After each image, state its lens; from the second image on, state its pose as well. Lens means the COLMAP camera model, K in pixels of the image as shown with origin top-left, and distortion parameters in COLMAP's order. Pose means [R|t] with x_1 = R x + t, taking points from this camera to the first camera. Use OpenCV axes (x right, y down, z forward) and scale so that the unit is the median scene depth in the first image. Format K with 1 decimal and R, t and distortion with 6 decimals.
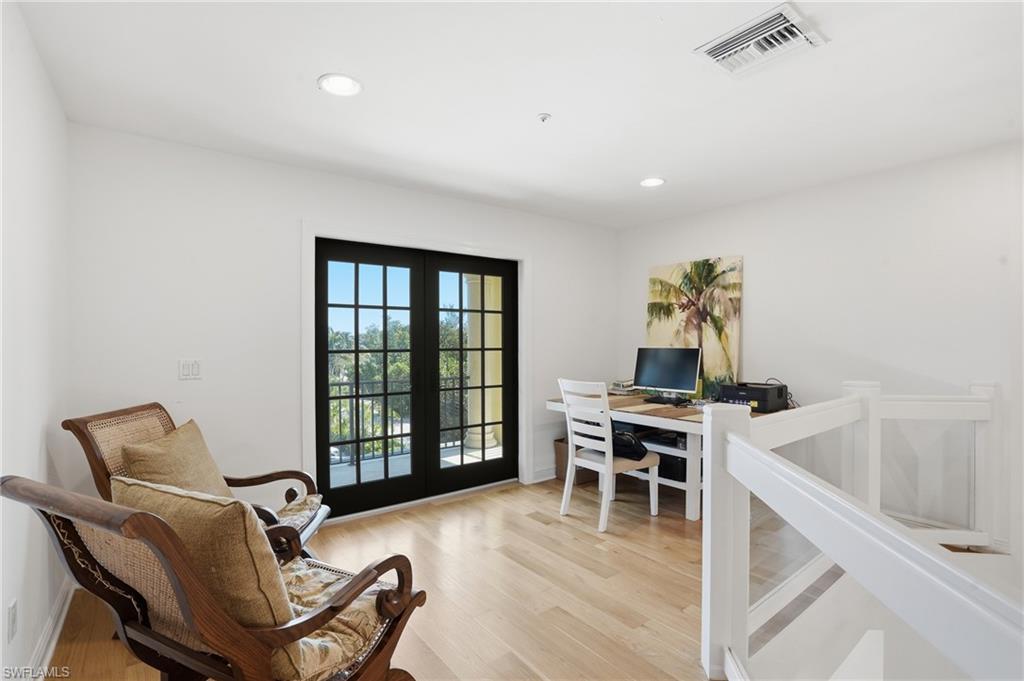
lens RADIAL K [[467.7, 0, 544.7], [0, 467.7, 339.7], [0, 0, 1]] dist [-0.011706, 0.000794]
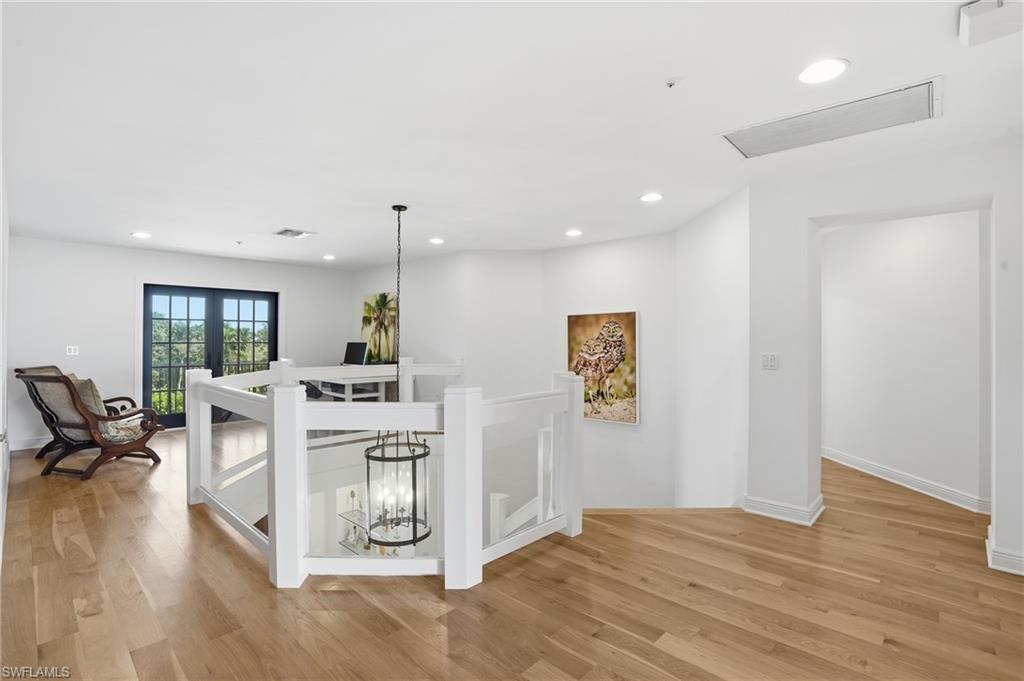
lens RADIAL K [[467.7, 0, 510.0], [0, 467.7, 345.4], [0, 0, 1]] dist [-0.011706, 0.000794]
pose [[0.993942, 0.003178, 0.109858, 0.636063], [-0.005022, 0.999851, 0.016511, -0.003254], [-0.109789, -0.016962, 0.993810, -0.848293]]
